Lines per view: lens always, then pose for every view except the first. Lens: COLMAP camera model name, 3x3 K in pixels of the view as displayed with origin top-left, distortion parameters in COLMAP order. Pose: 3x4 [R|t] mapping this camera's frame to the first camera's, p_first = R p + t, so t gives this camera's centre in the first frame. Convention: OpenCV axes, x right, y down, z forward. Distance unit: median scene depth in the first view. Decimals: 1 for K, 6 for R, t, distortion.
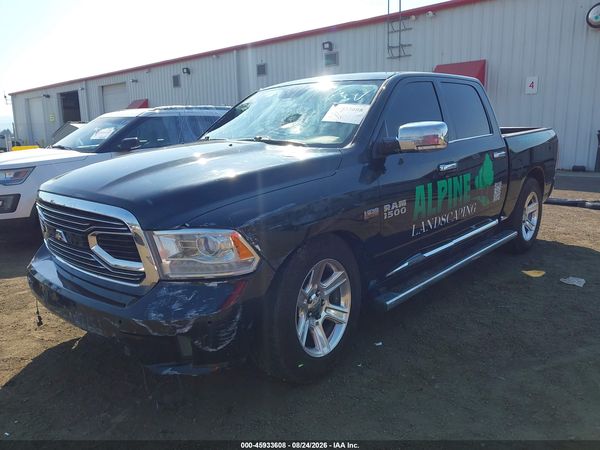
lens RADIAL K [[469.6, 0, 300.0], [0, 469.6, 225.0], [0, 0, 1]] dist [0.044028, -0.058262]
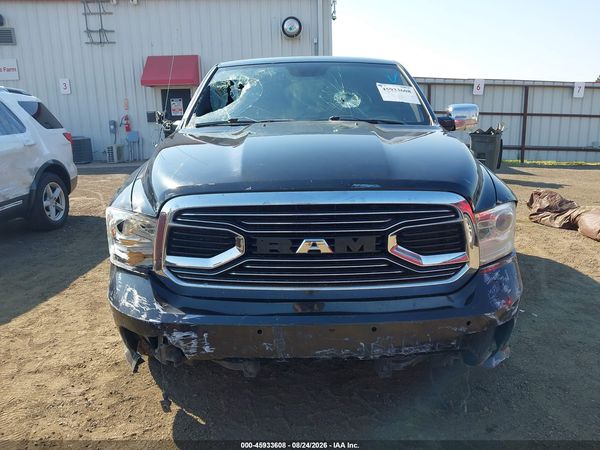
lens RADIAL K [[469.6, 0, 300.0], [0, 469.6, 225.0], [0, 0, 1]] dist [0.044028, -0.058262]
pose [[0.742799, -0.139929, 0.654728, -0.814701], [0.134987, 0.989133, 0.058255, -0.044961], [-0.655765, 0.045108, 0.753616, 0.388428]]
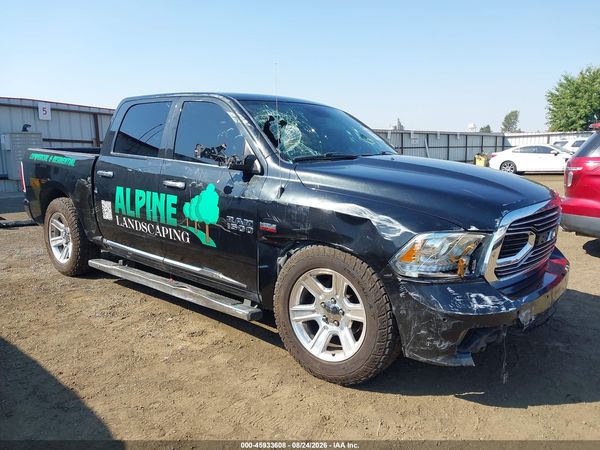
lens RADIAL K [[469.6, 0, 300.0], [0, 469.6, 225.0], [0, 0, 1]] dist [0.044028, -0.058262]
pose [[-0.034709, -0.147119, 0.988510, -1.347432], [0.198199, 0.968446, 0.151092, -0.248729], [-0.979547, 0.201166, -0.004455, 1.338823]]
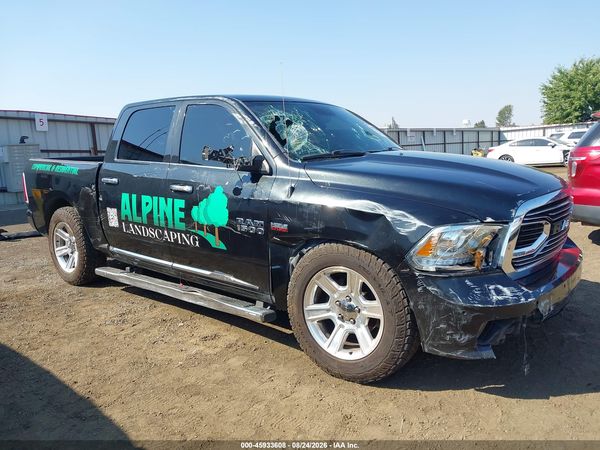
lens RADIAL K [[469.6, 0, 300.0], [0, 469.6, 225.0], [0, 0, 1]] dist [0.044028, -0.058262]
pose [[-0.043545, -0.140786, 0.989082, -1.341035], [0.234397, 0.960947, 0.147101, -0.247018], [-0.971165, 0.238244, -0.008844, 1.367679]]
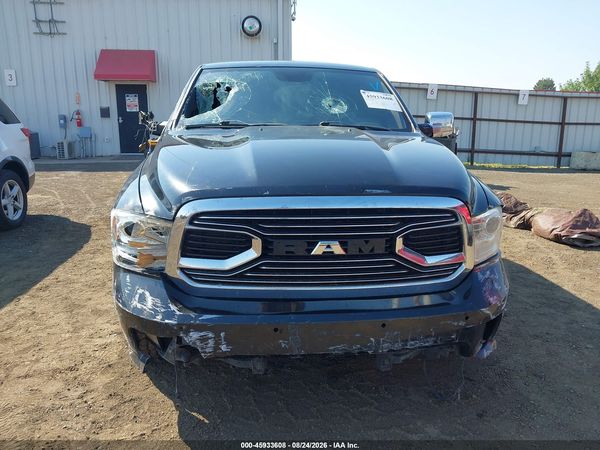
lens RADIAL K [[469.6, 0, 300.0], [0, 469.6, 225.0], [0, 0, 1]] dist [0.044028, -0.058262]
pose [[0.671518, -0.141372, 0.727377, -0.895615], [0.126989, 0.989065, 0.074997, -0.064100], [-0.730026, 0.042008, 0.682128, 0.423486]]
